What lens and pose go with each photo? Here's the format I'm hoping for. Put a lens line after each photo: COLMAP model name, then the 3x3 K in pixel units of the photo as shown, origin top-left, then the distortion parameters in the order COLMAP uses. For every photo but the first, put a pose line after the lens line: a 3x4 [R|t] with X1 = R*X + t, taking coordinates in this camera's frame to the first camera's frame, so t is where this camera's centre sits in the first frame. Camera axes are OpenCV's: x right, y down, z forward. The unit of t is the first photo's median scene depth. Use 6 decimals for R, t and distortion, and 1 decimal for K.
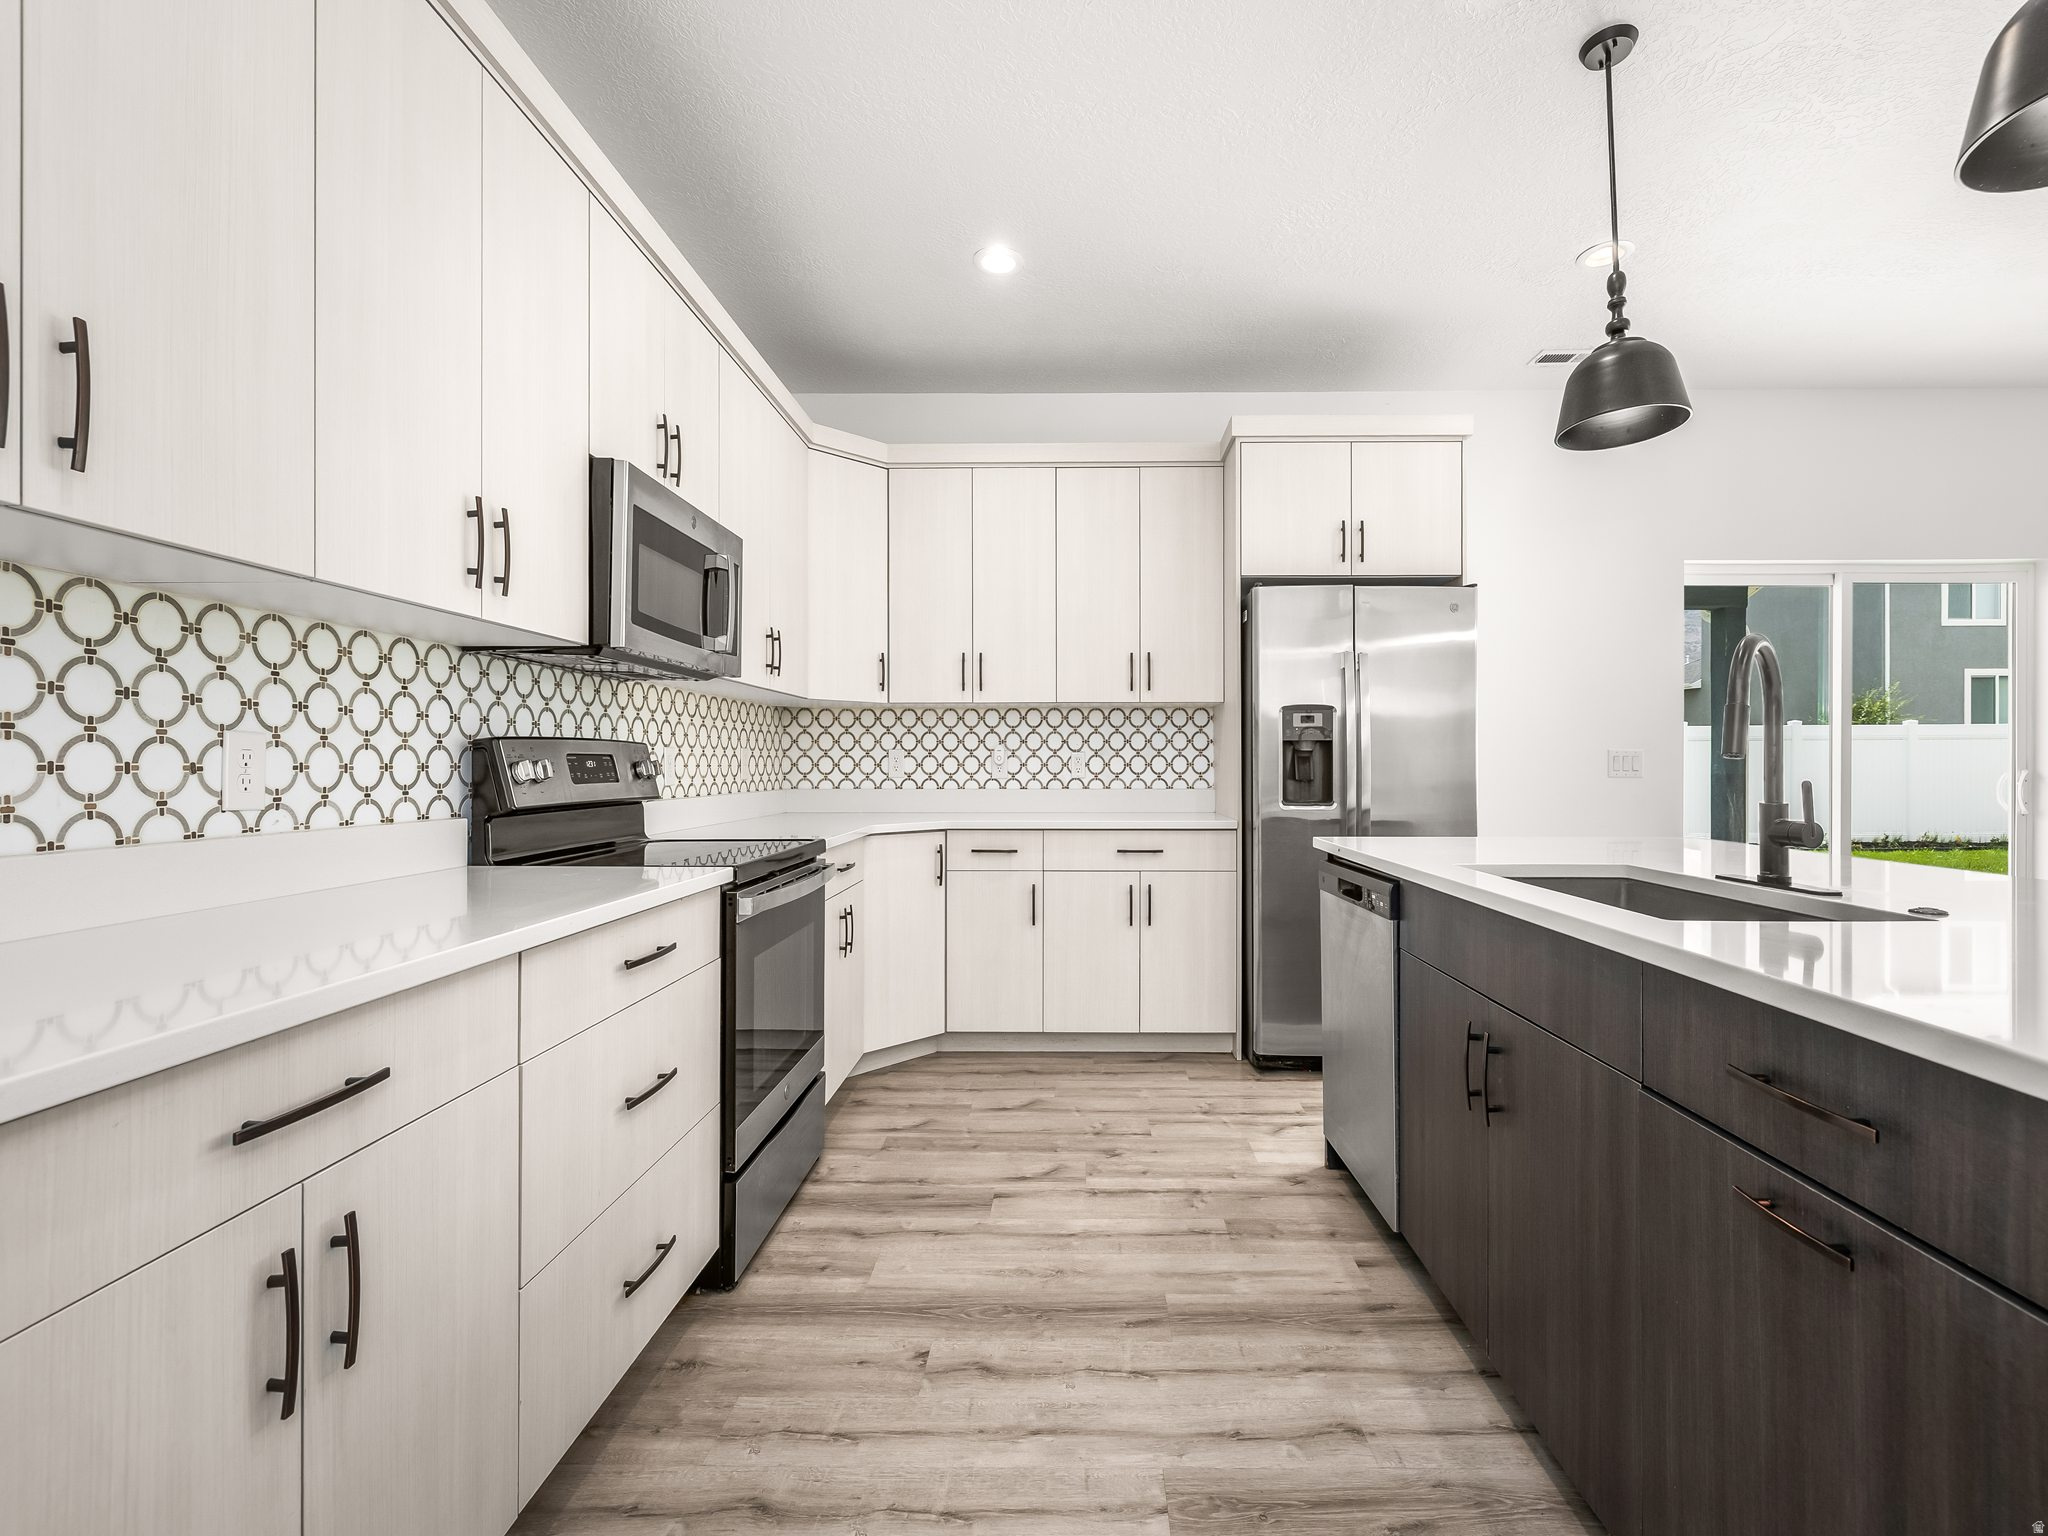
lens RADIAL K [[877.2, 0, 1068.8], [0, 877.2, 765.3], [0, 0, 1]] dist [-0.001175, -0.000069]
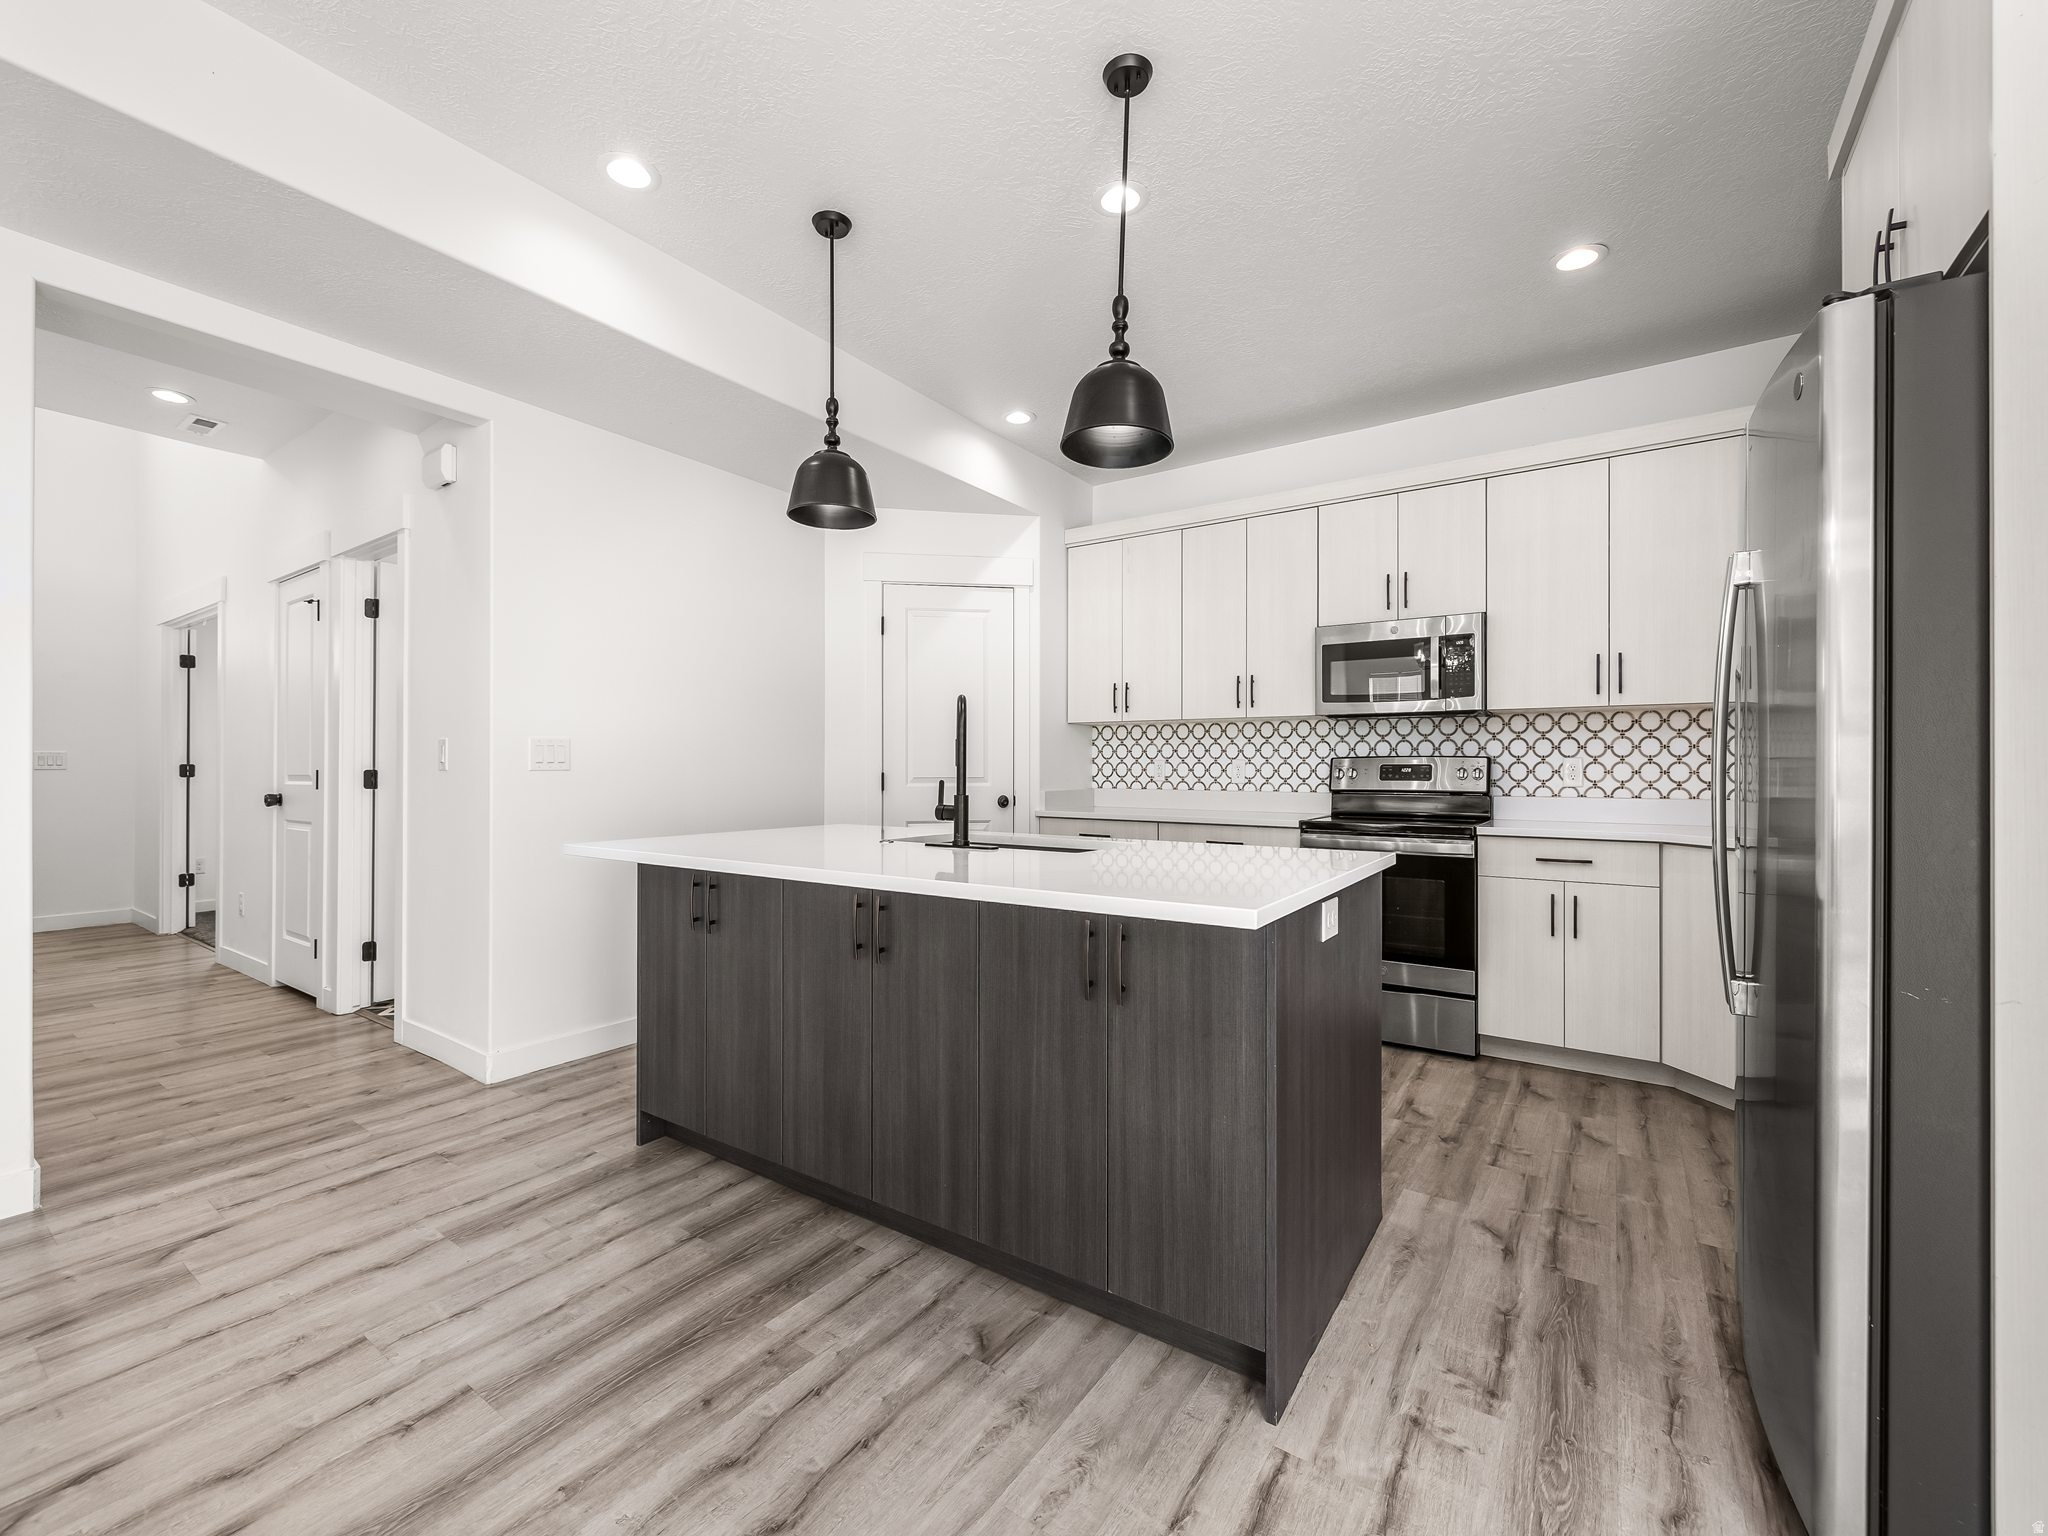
lens RADIAL K [[873.7, 0, 1016.4], [0, 873.7, 764.0], [0, 0, 1]] dist [-0.002675, -0.000347]
pose [[-0.548939, 0.007069, -0.835833, 1.094397], [0.002783, 0.999974, 0.006629, -0.022176], [0.835858, 0.001313, -0.548944, 1.020094]]
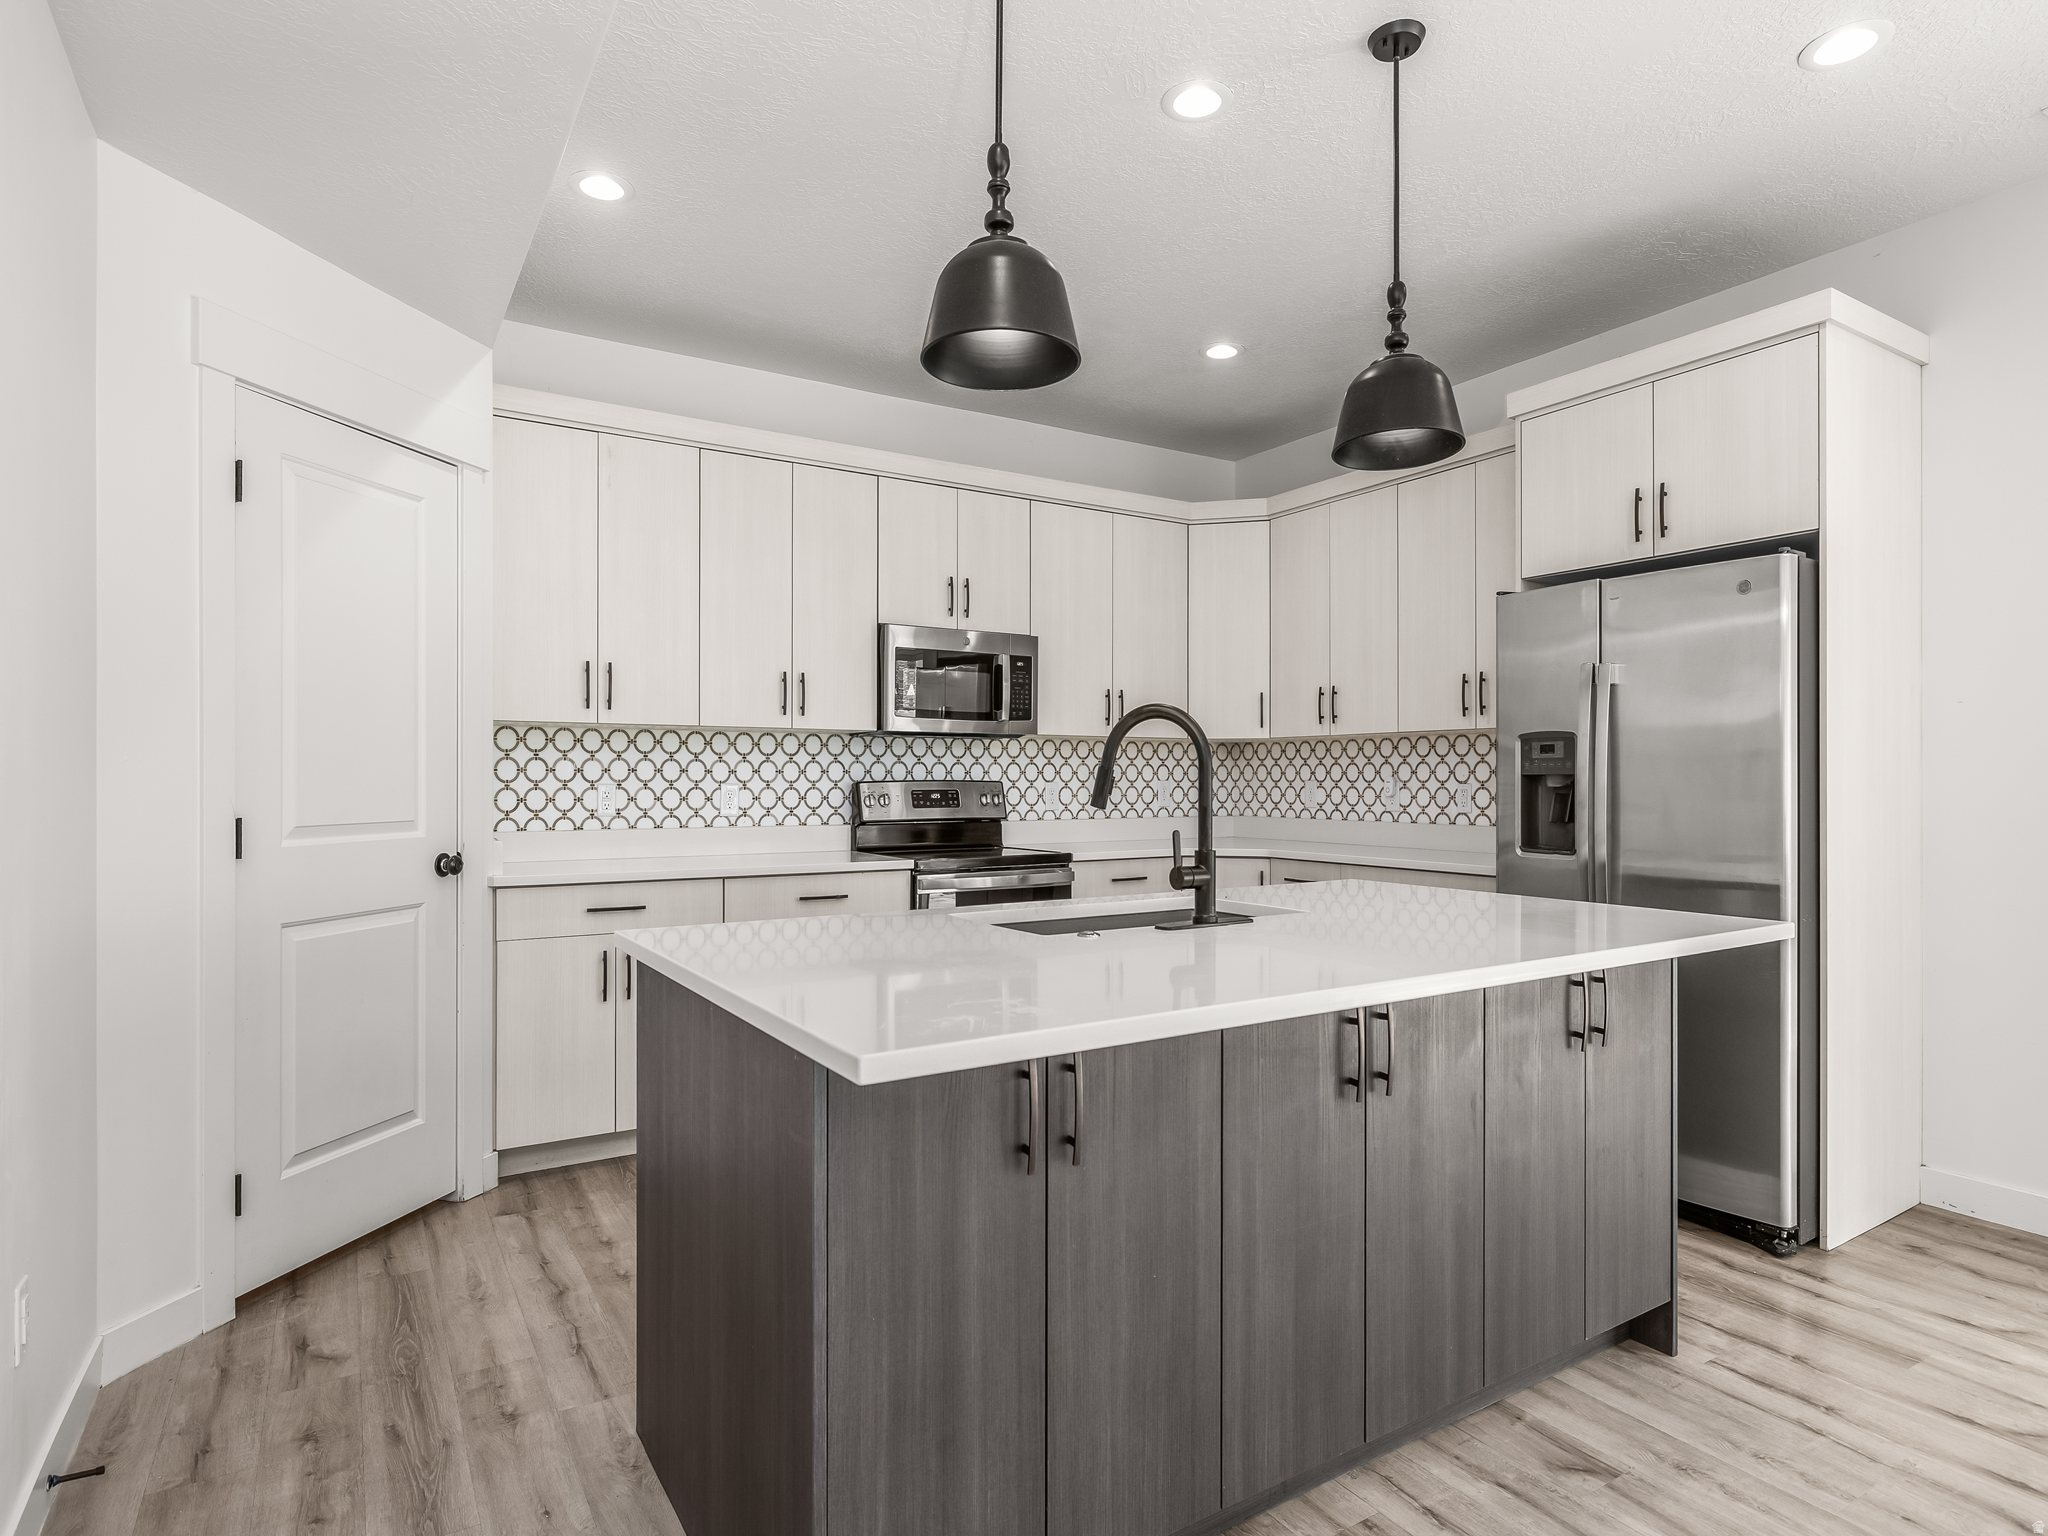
lens RADIAL K [[1086.7, 0, 1025.9], [0, 1086.7, 780.5], [0, 0, 1]] dist [-0.013073, -0.002367]
pose [[0.539826, 0.002350, -0.841773, 0.961855], [-0.002904, 0.999995, 0.000929, -0.025178], [0.841772, 0.001943, 0.539830, 0.040284]]
